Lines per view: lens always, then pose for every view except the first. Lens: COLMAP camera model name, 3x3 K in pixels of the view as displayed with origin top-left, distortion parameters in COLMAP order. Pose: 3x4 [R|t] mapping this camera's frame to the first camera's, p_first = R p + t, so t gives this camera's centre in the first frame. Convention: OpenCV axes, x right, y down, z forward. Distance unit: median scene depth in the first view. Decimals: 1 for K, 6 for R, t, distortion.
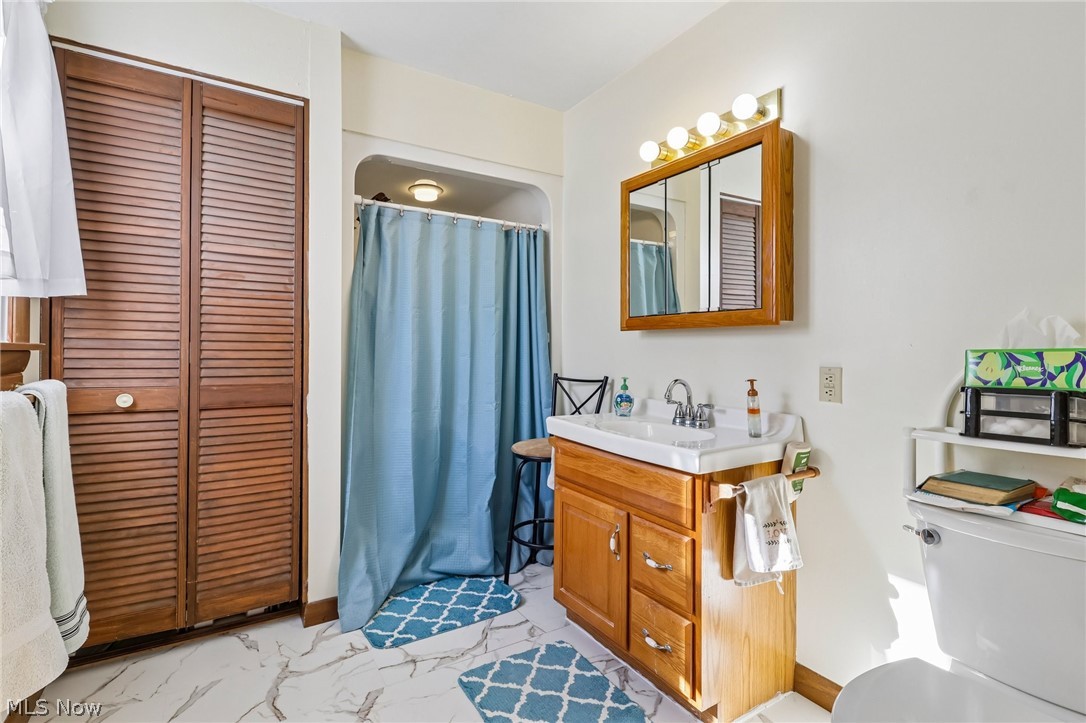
lens RADIAL K [[511.3, 0, 544.2], [0, 511.3, 351.7], [0, 0, 1]] dist [0.002637, 0.000468]
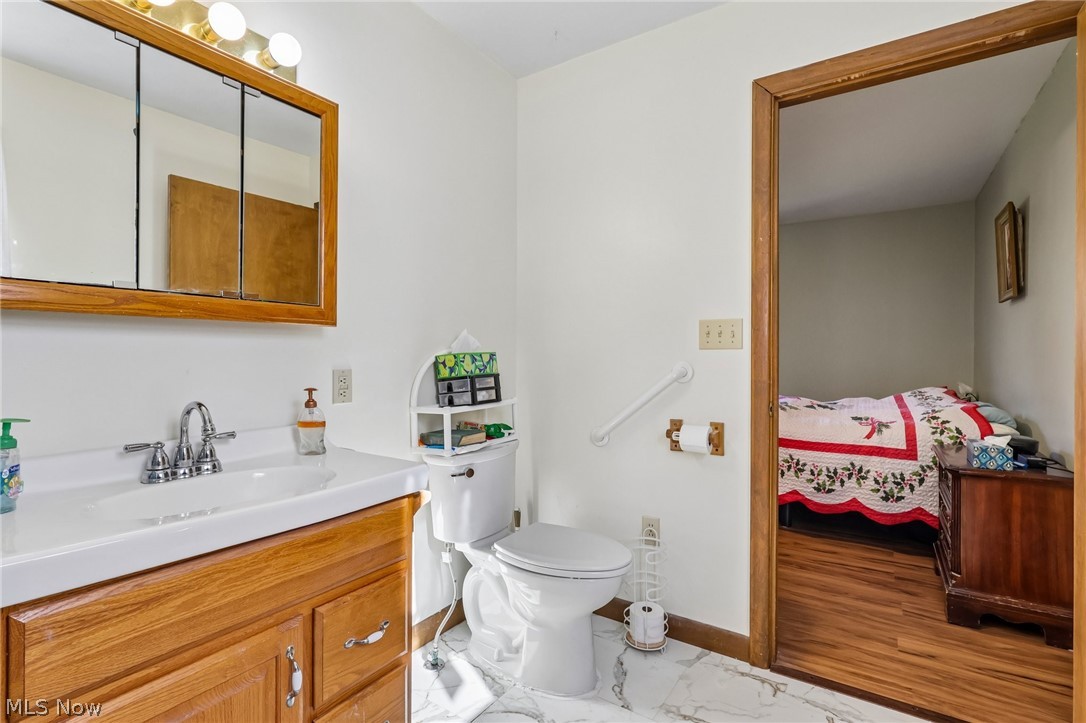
lens RADIAL K [[511.3, 0, 545.8], [0, 511.3, 357.1], [0, 0, 1]] dist [0.002637, 0.000468]
pose [[-0.403320, -0.009418, 0.915011, -0.546627], [0.002050, 0.999935, 0.011195, -0.005923], [-0.915057, 0.006391, -0.403274, 1.018868]]
